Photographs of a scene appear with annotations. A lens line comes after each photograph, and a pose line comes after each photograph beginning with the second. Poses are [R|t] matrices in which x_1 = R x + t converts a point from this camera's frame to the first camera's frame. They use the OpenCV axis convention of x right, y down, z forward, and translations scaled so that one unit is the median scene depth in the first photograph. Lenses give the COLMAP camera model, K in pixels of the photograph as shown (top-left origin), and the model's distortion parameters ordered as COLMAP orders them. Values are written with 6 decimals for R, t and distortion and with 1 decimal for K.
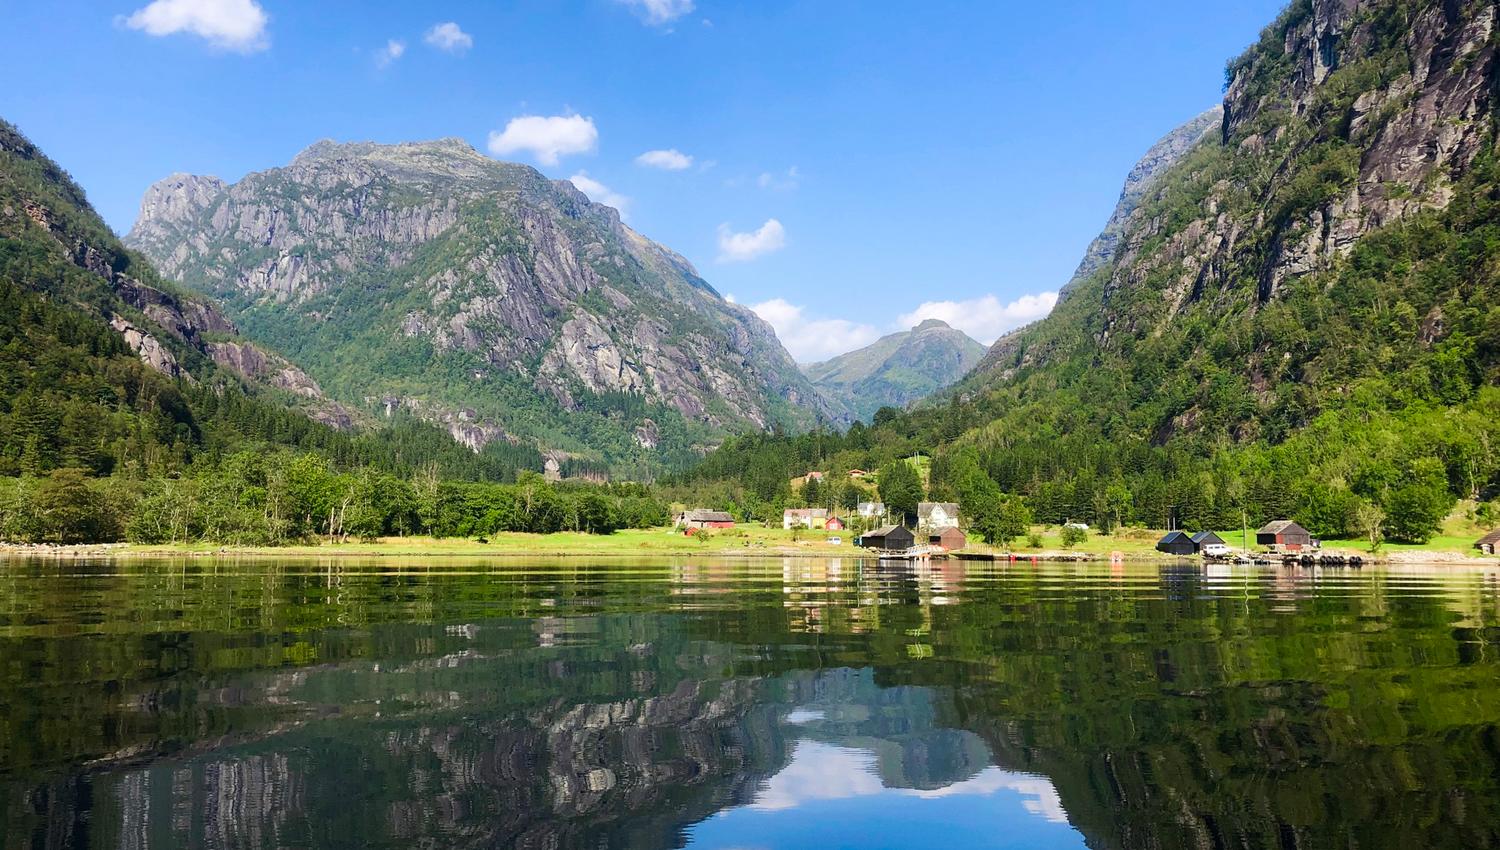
lens RADIAL K [[1075.3, 0, 752.3], [0, 1075.3, 423.6], [0, 0, 1]] dist [0.000323, -0.000217]
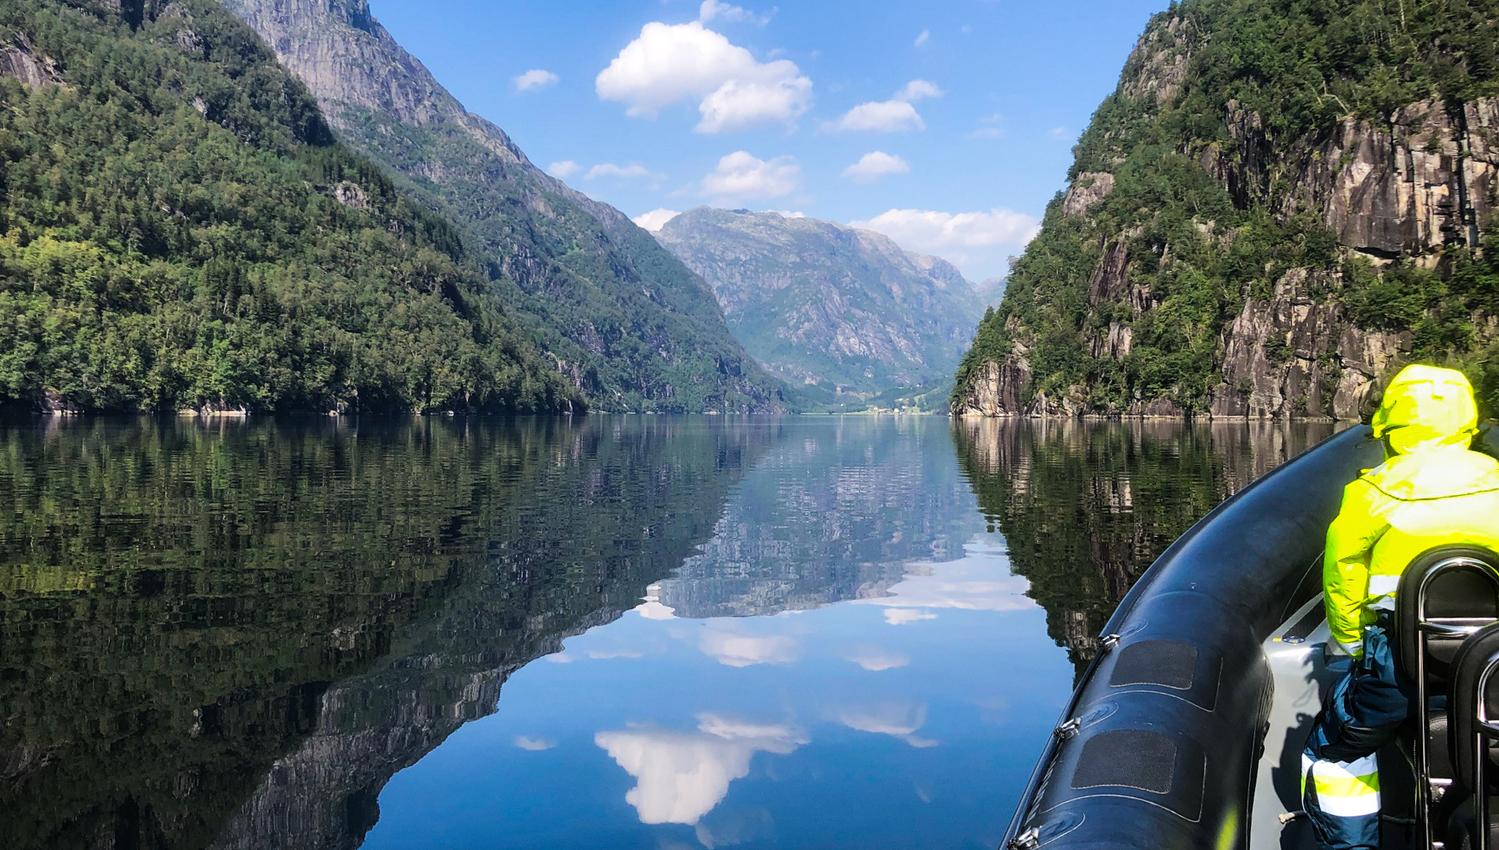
lens RADIAL K [[1074.6, 0, 750.2], [0, 1074.6, 422.6], [0, 0, 1]] dist [0.000323, -0.000217]
pose [[0.975197, -0.001676, -0.221334, 0.185809], [0.027940, 0.992905, 0.115582, -0.167489], [0.219570, -0.118899, 0.968324, -1.520424]]
